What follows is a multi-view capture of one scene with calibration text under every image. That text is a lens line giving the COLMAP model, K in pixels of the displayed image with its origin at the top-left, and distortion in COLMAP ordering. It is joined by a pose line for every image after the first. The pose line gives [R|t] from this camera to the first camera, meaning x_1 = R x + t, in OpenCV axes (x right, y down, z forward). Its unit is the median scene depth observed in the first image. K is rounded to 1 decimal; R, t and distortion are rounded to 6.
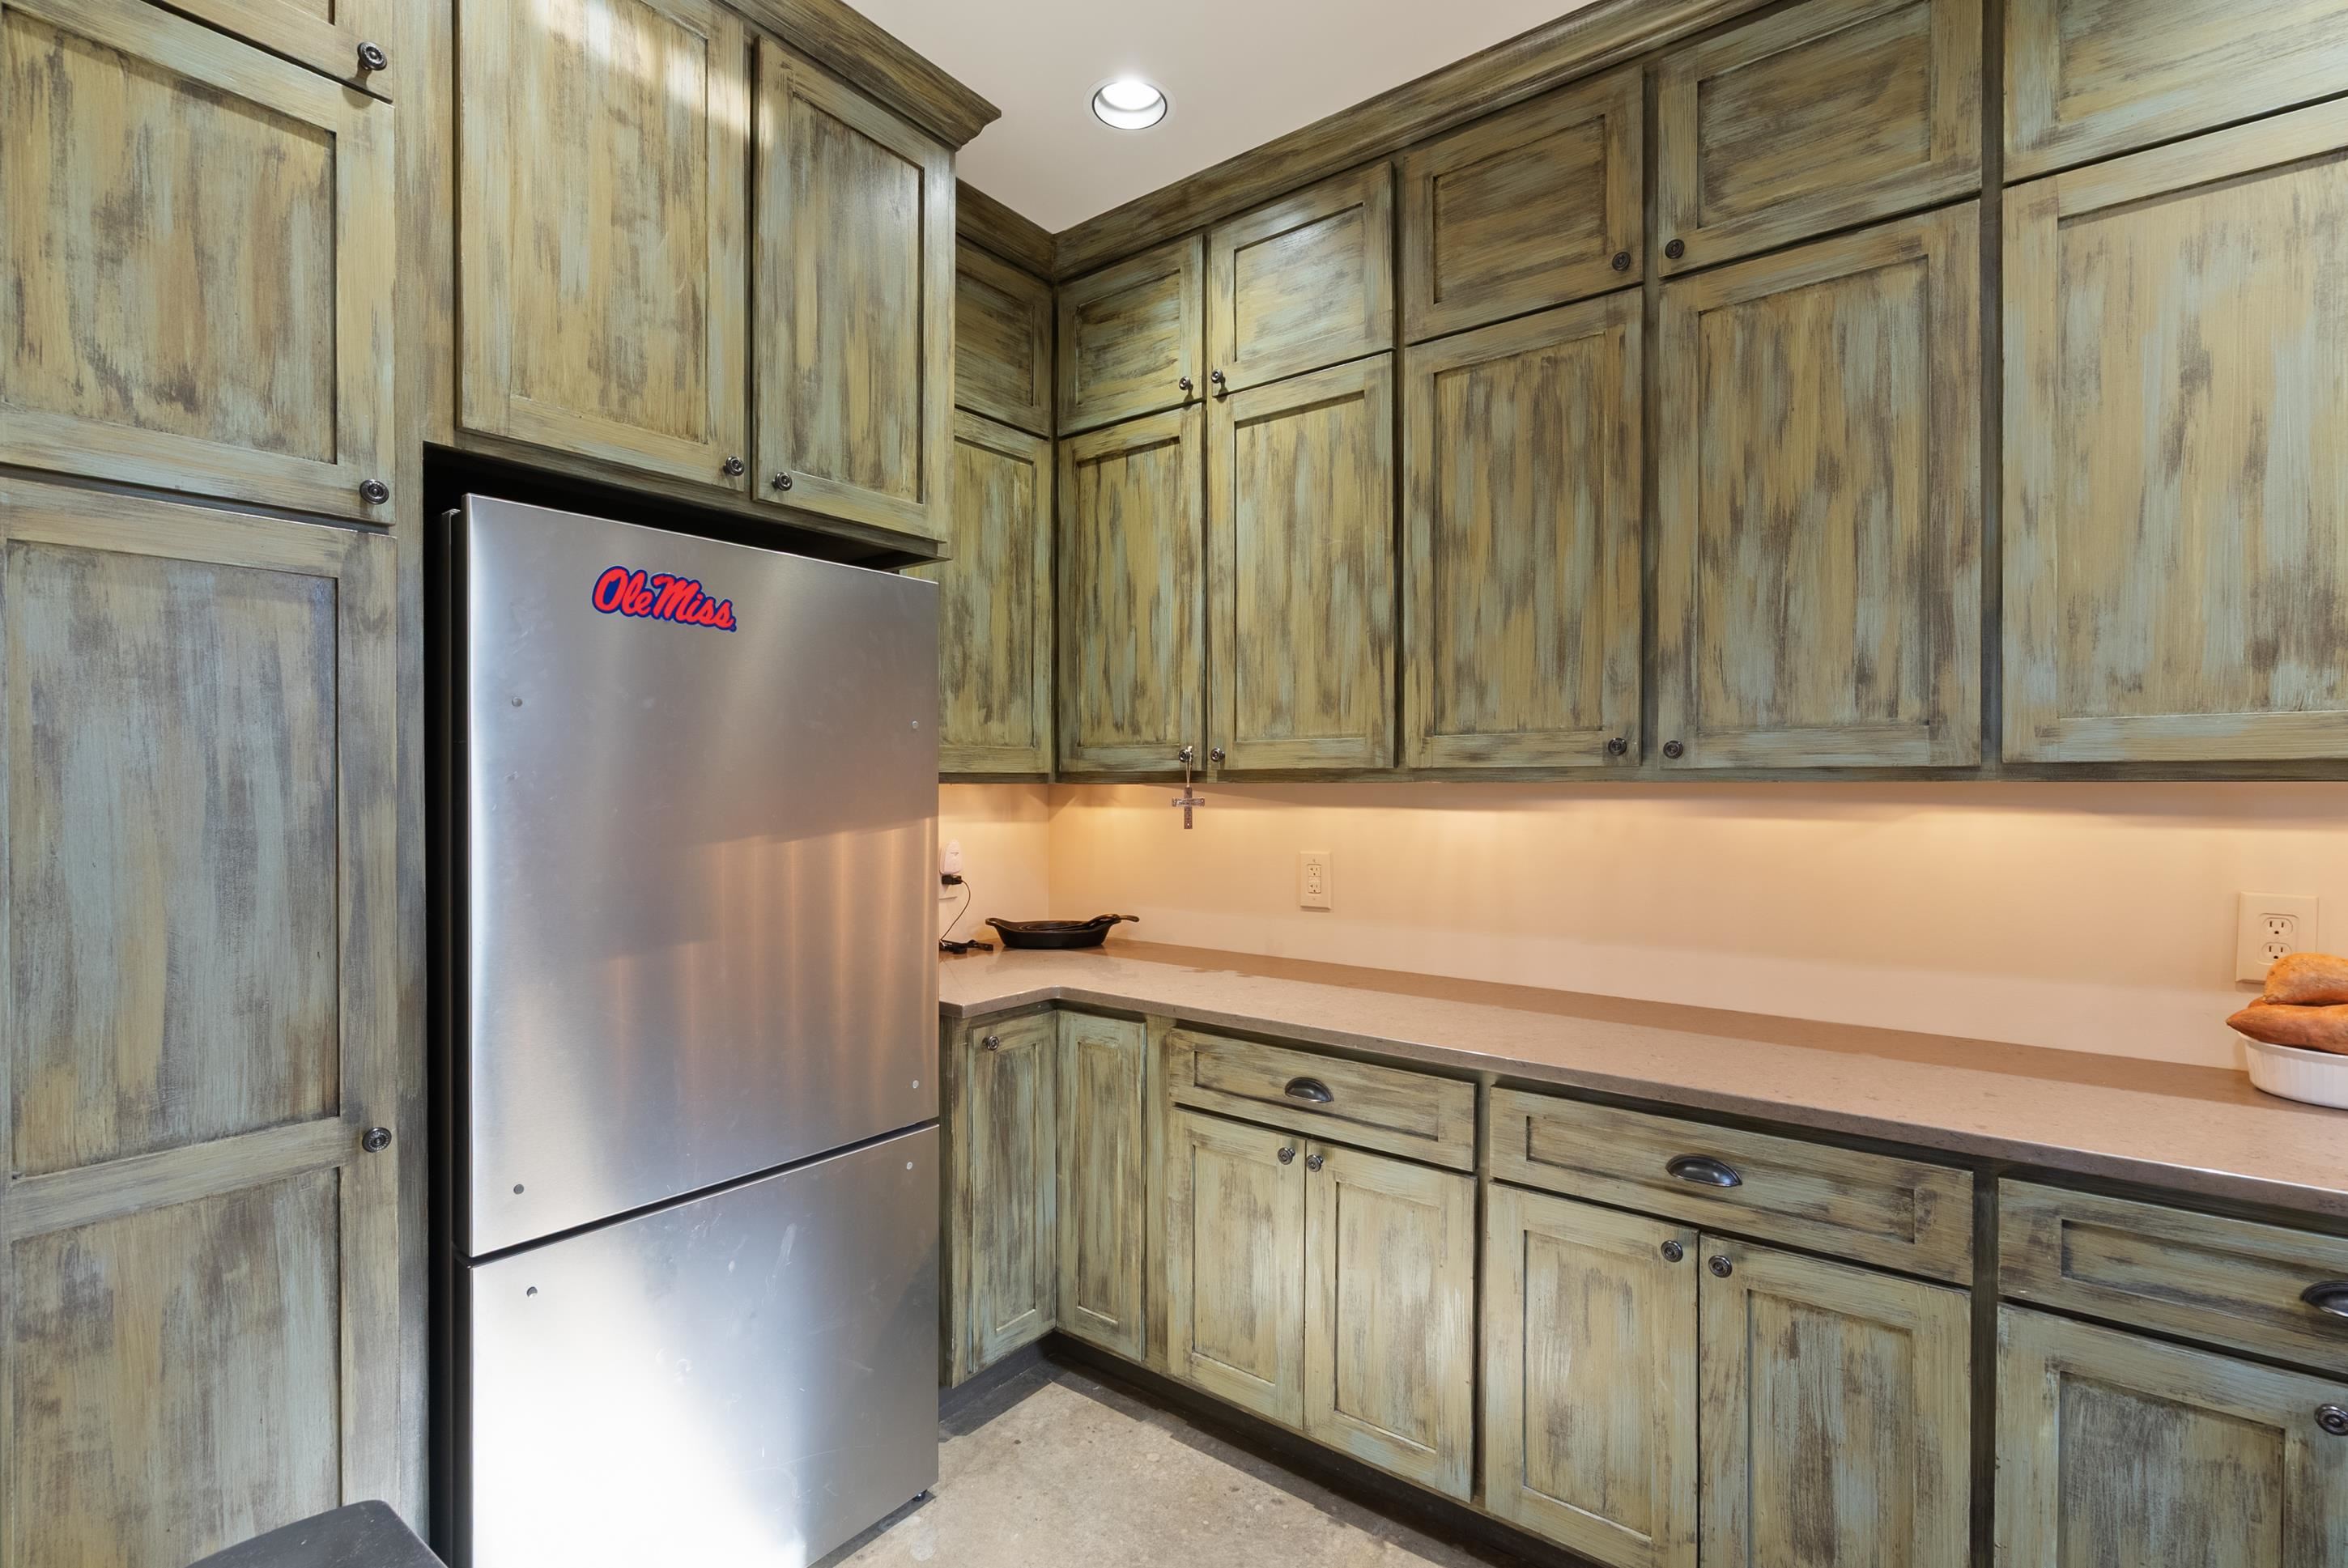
lens RADIAL K [[1069.6, 0, 1168.5], [0, 1069.6, 794.2], [0, 0, 1]] dist [-0.012329, 0.006100]
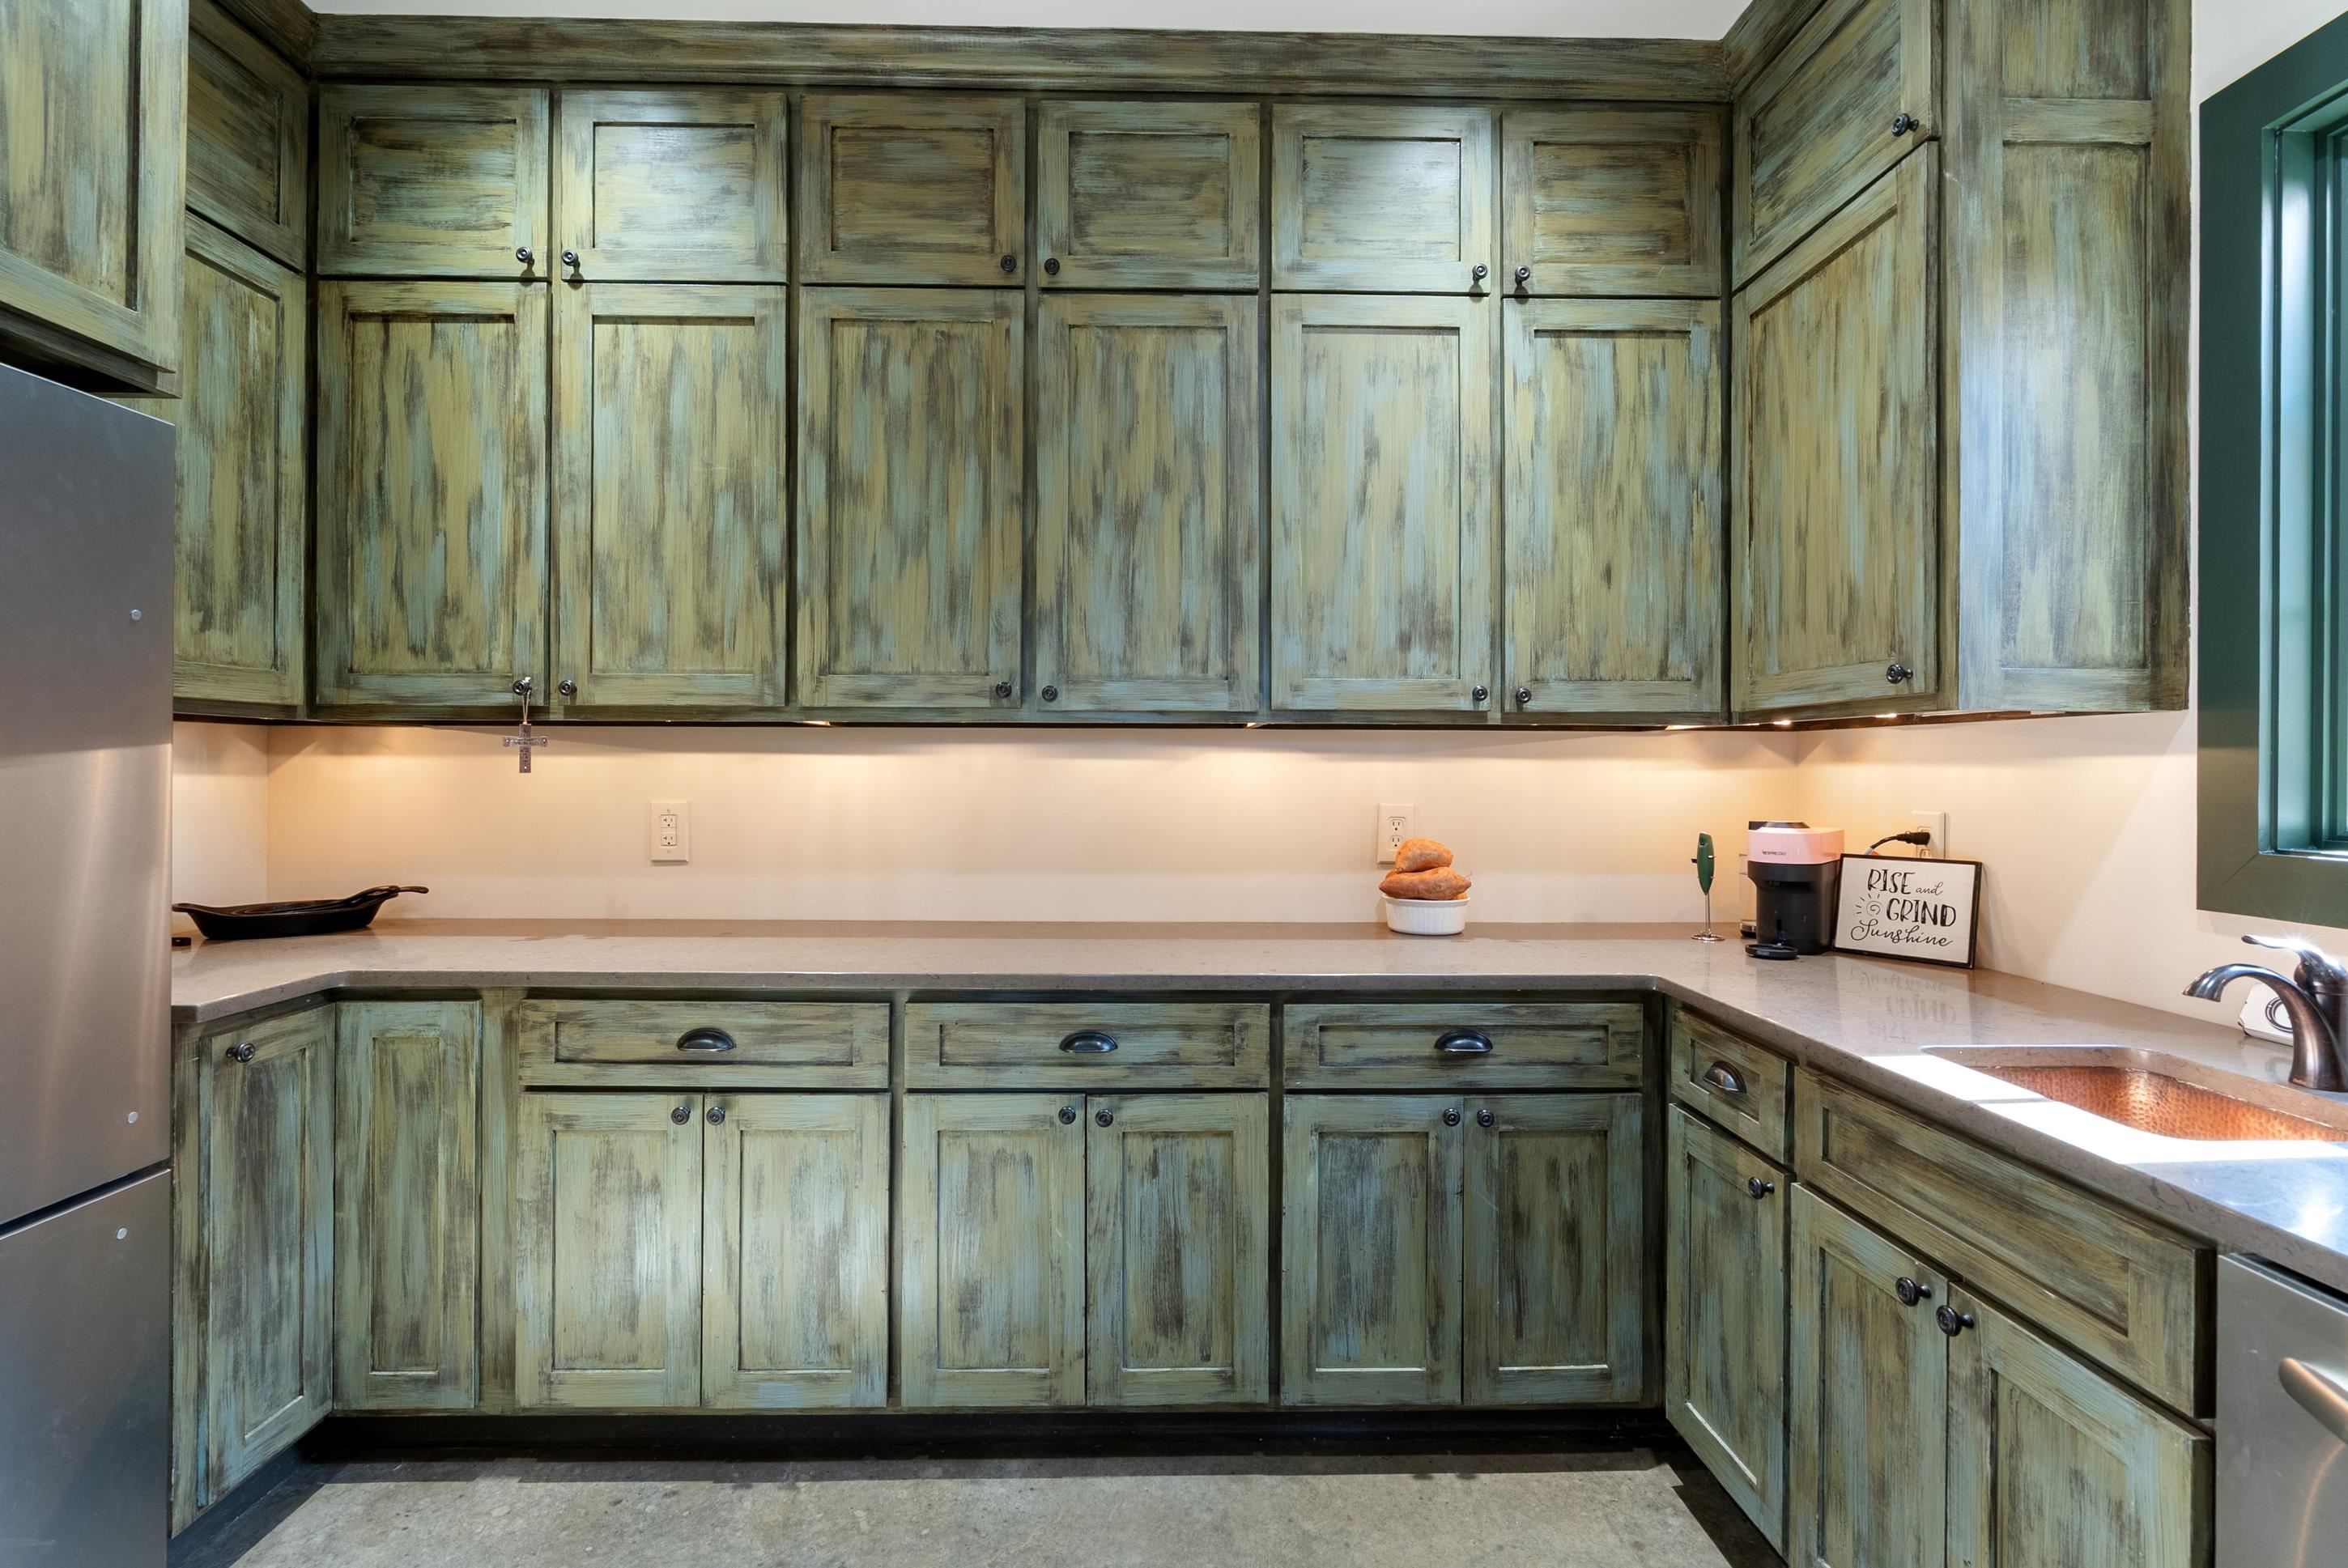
lens RADIAL K [[1078.6, 0, 1167.9], [0, 1078.6, 772.3], [0, 0, 1]] dist [-0.013190, 0.006067]
pose [[0.775706, 0.002504, 0.631089, -0.147350], [0.001780, 0.999979, -0.006156, 0.044698], [-0.631092, 0.005898, 0.775686, 0.004687]]
